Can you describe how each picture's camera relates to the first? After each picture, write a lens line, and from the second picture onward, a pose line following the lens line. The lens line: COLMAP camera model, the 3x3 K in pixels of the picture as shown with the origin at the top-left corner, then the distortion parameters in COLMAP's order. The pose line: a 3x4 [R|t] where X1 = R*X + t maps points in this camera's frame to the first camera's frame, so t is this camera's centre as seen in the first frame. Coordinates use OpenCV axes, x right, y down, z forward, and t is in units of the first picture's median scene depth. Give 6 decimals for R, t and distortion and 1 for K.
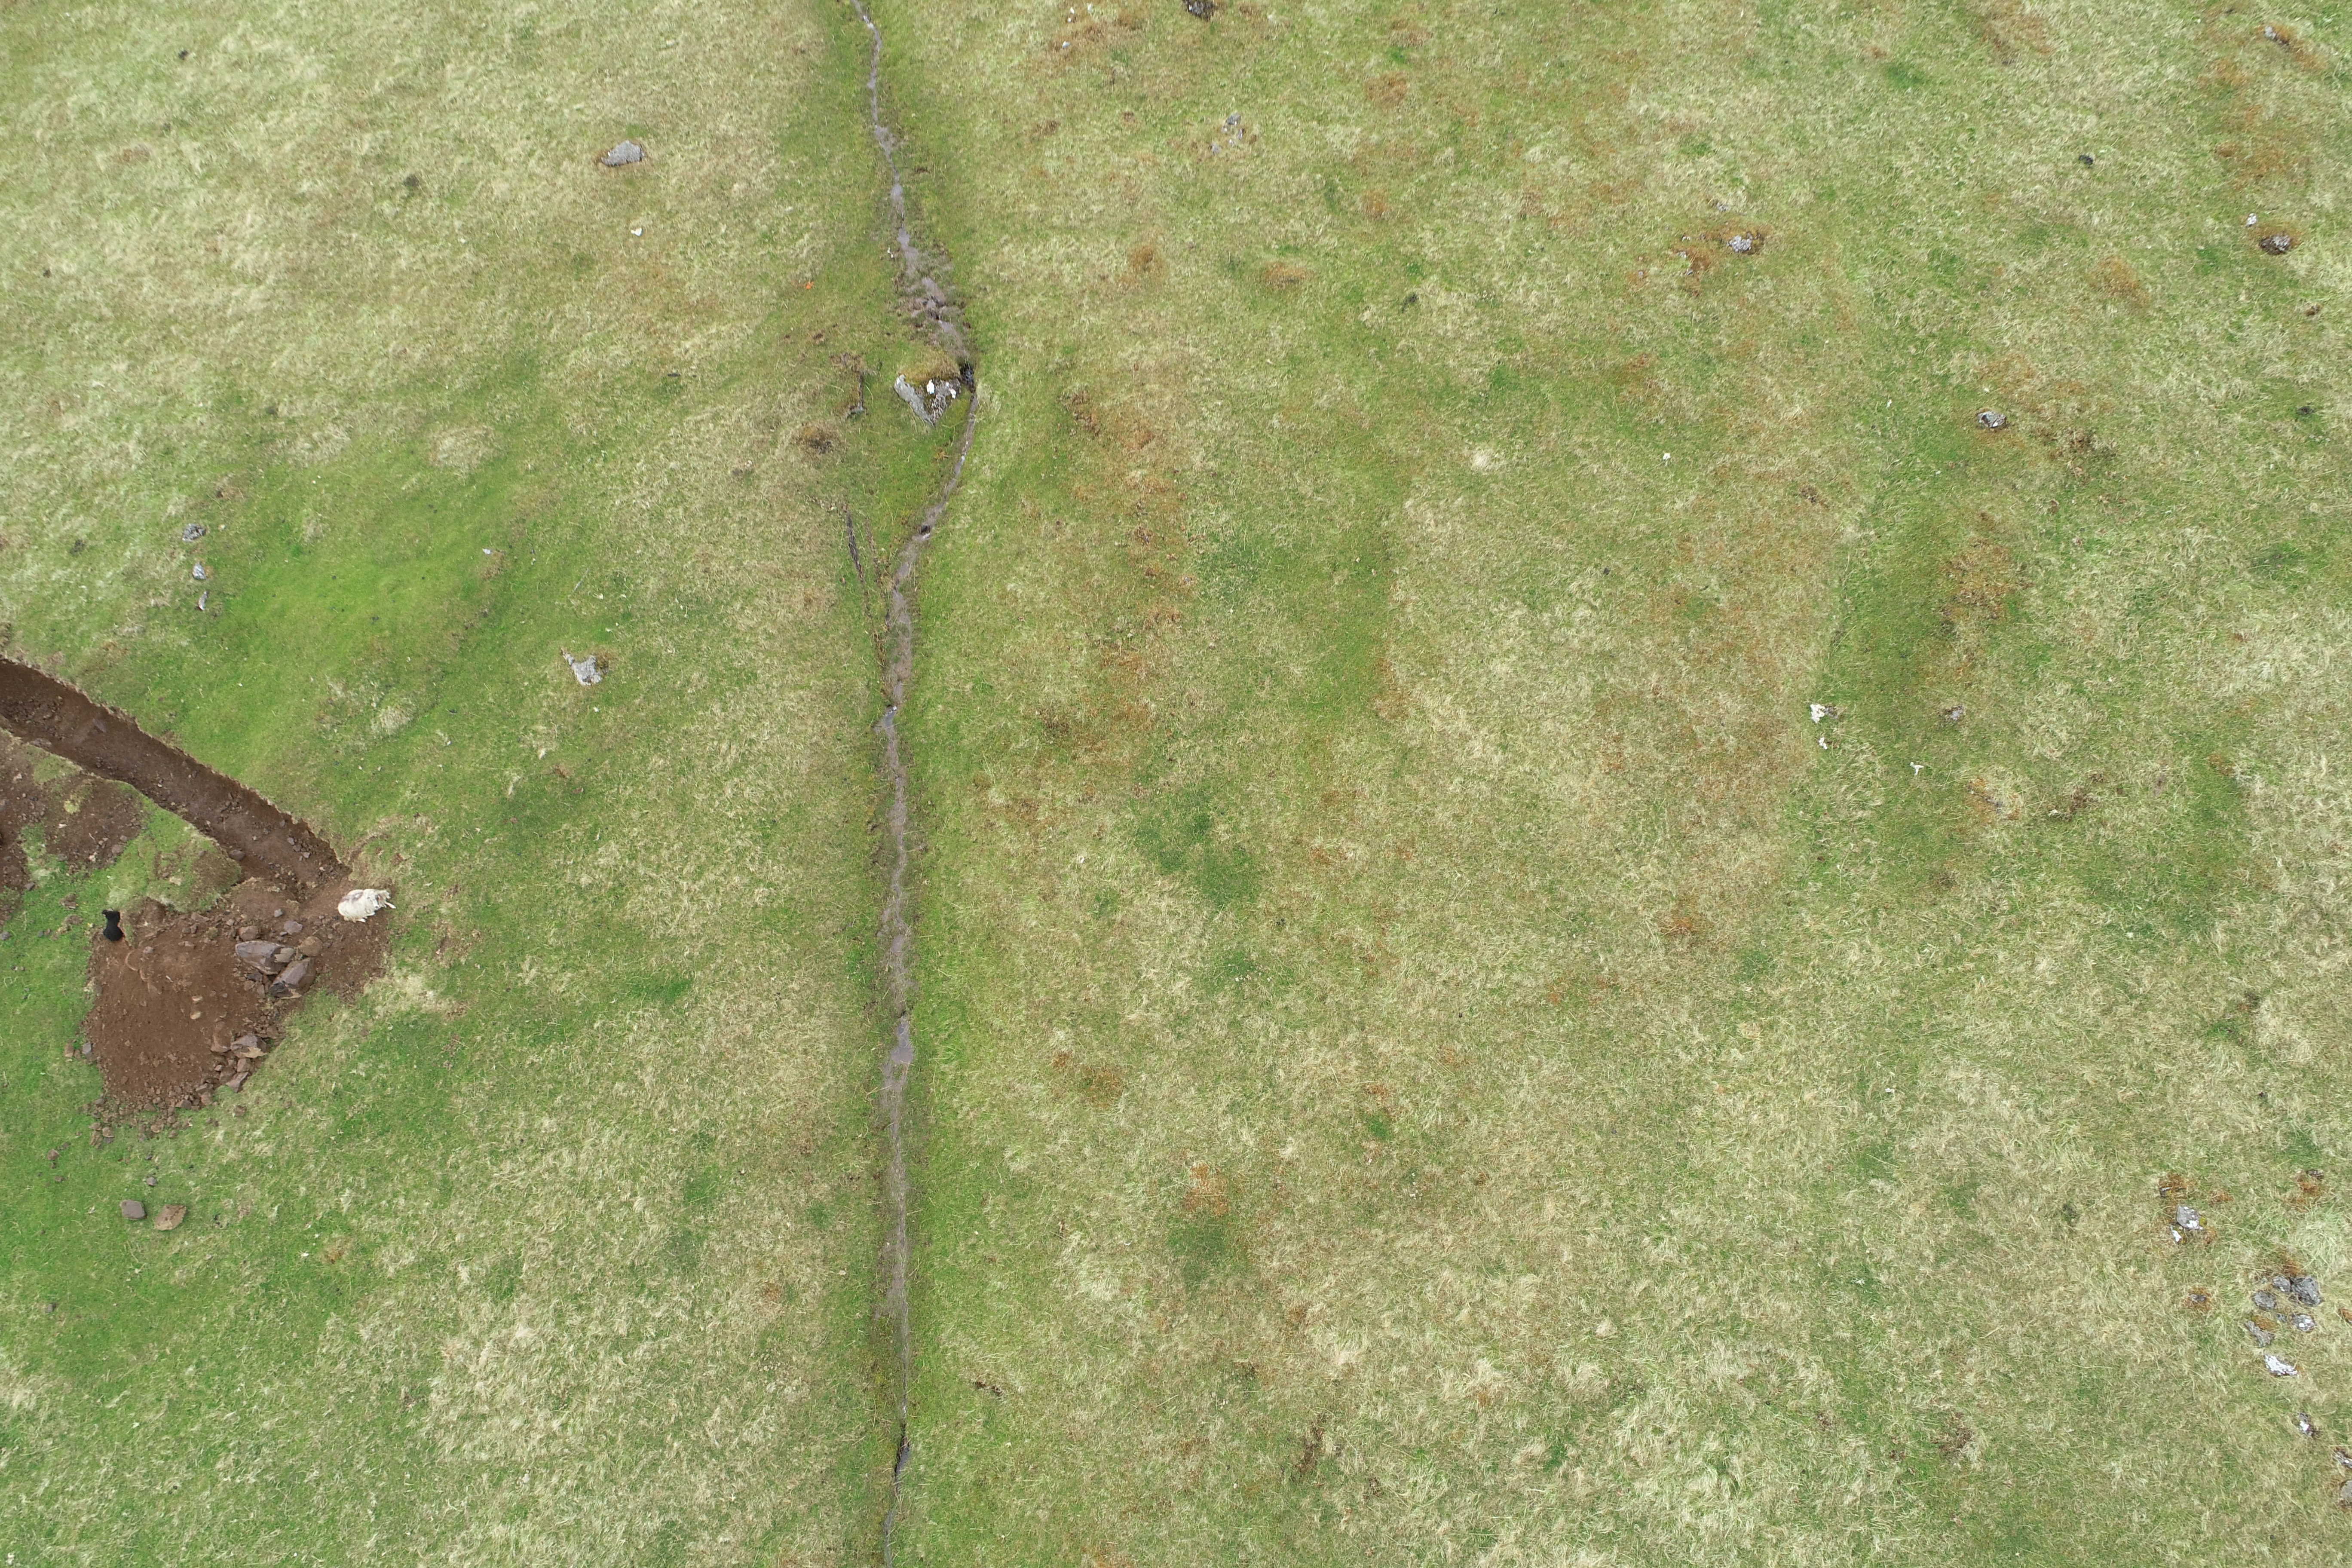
lens RADIAL K [[1578.6, 0, 1170.6], [0, 1578.6, 791.4], [0, 0, 1]] dist [0.001753, -0.000644]
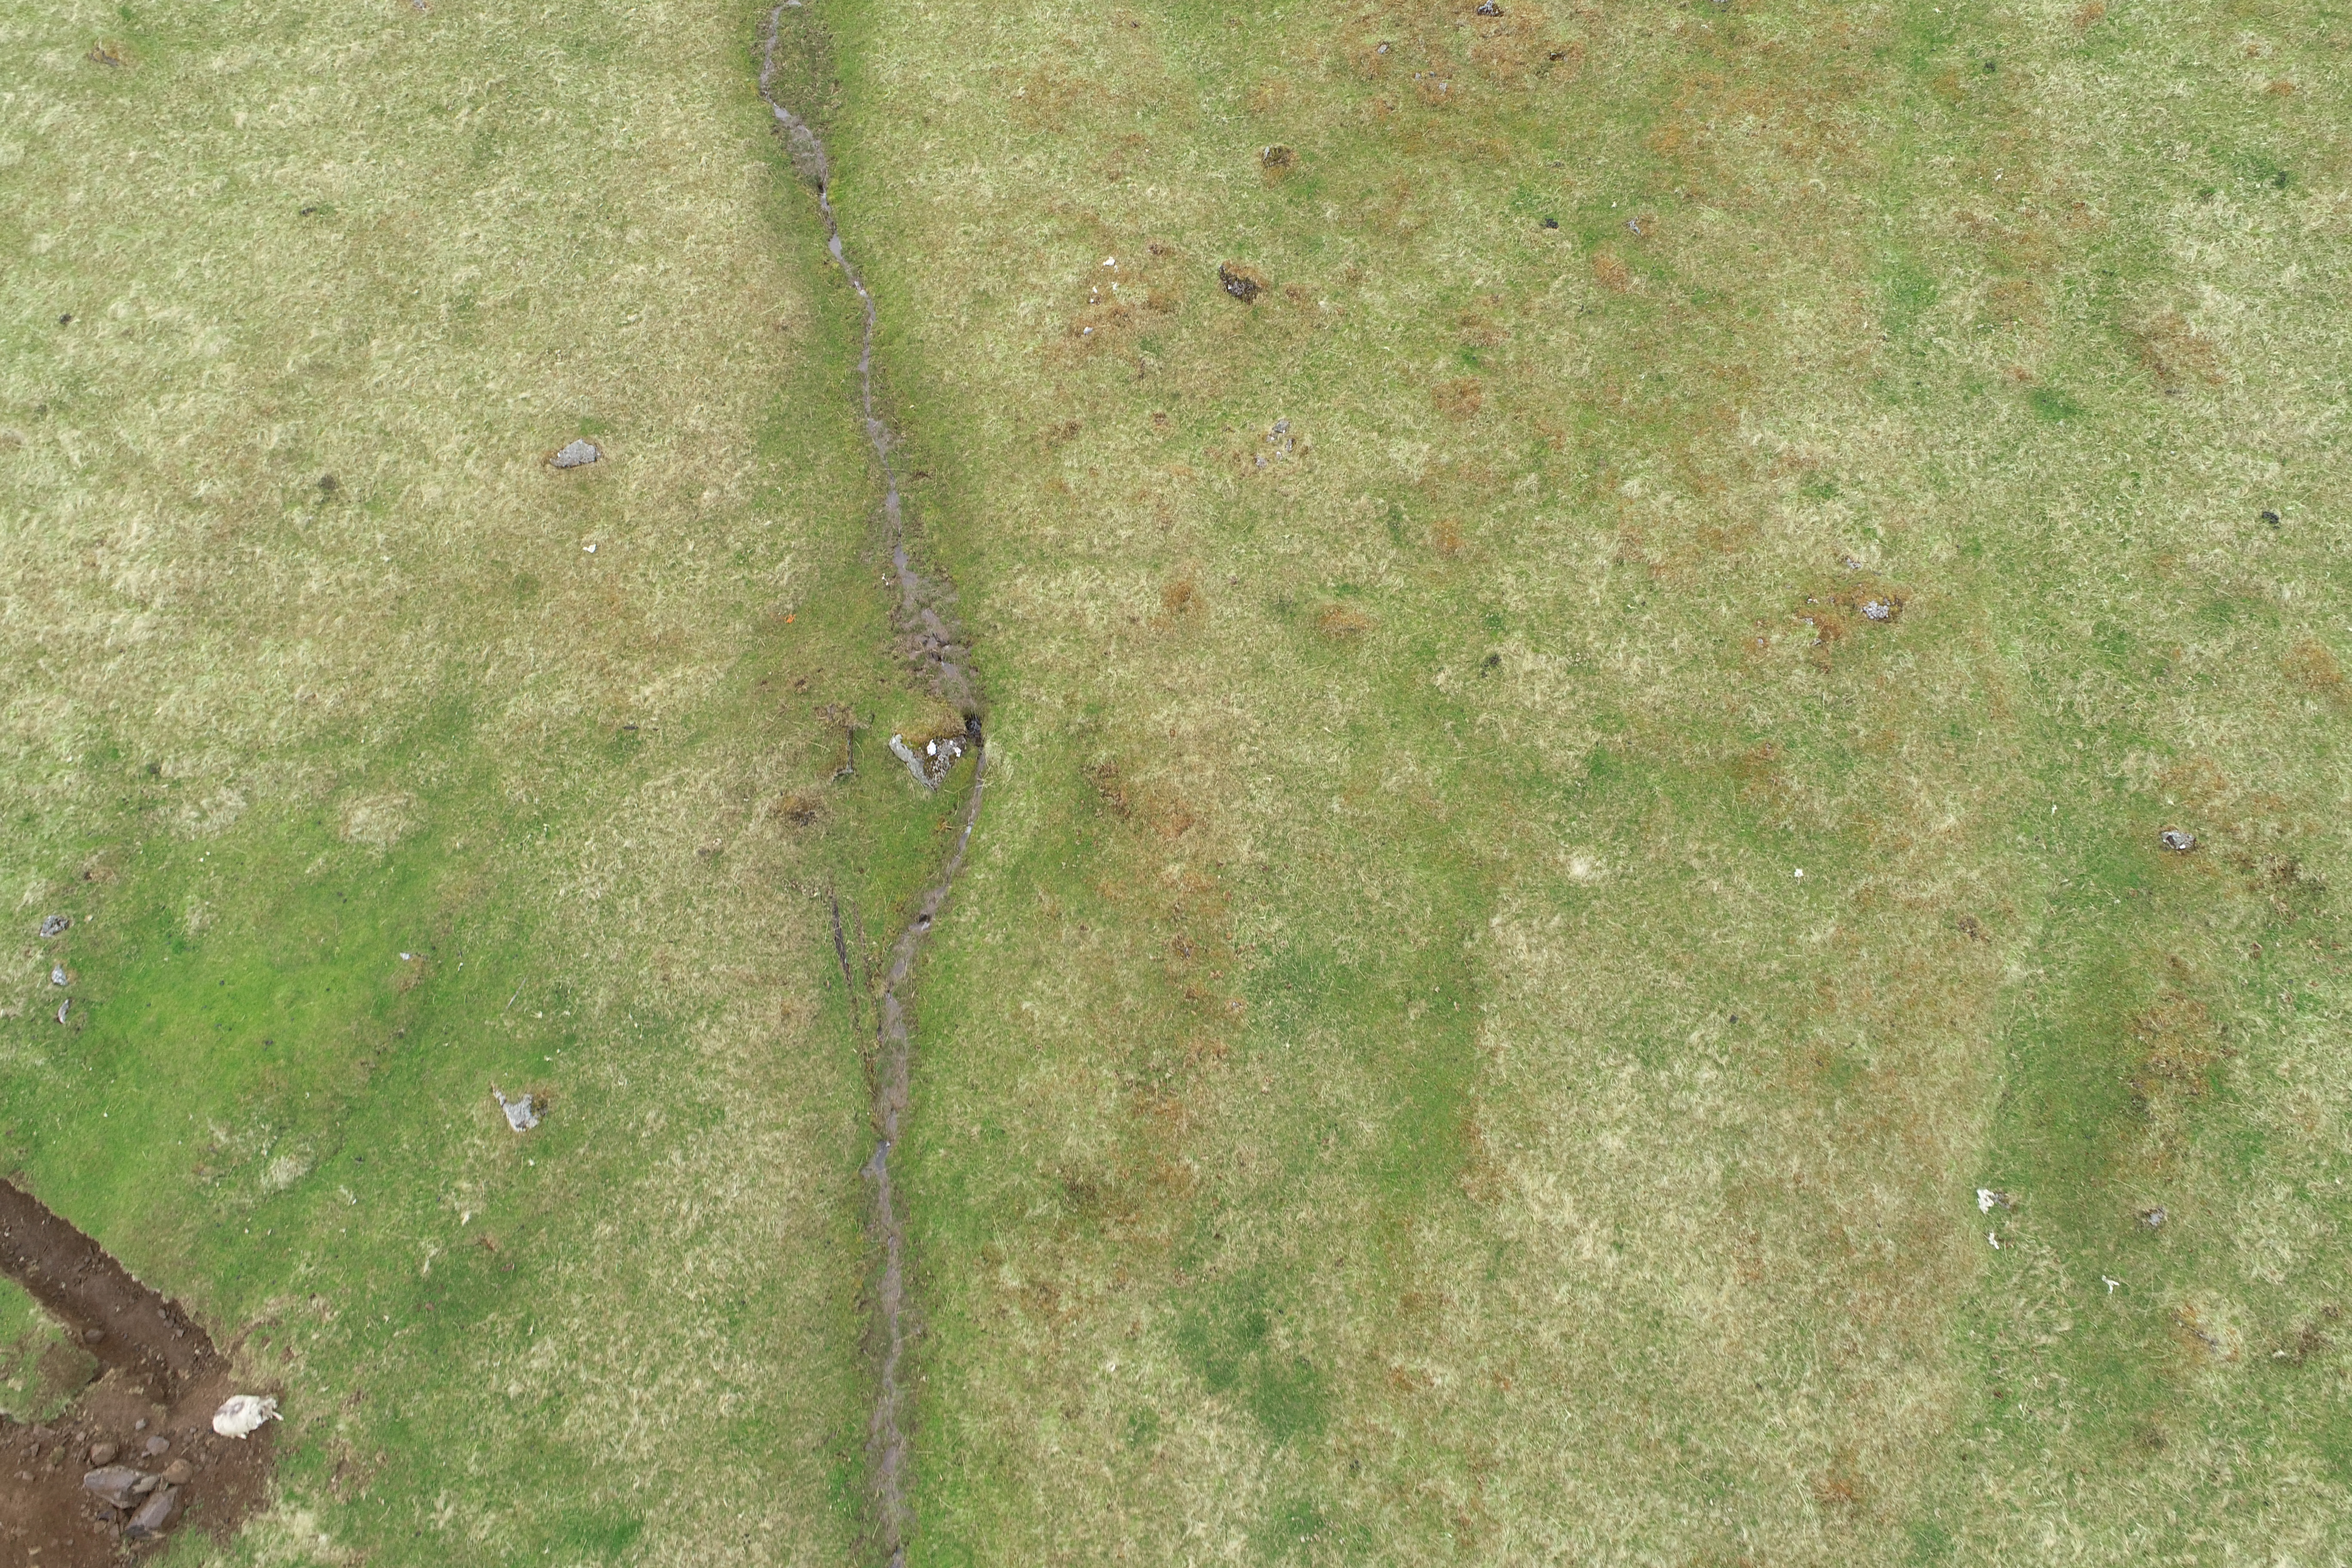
lens RADIAL K [[1578.6, 0, 1170.6], [0, 1578.6, 791.4], [0, 0, 1]] dist [0.001753, -0.000644]
pose [[0.999754, 0.006755, 0.021132, -0.042736], [-0.006436, 0.999864, -0.015154, -0.234909], [-0.021231, 0.015014, 0.999662, 0.148653]]
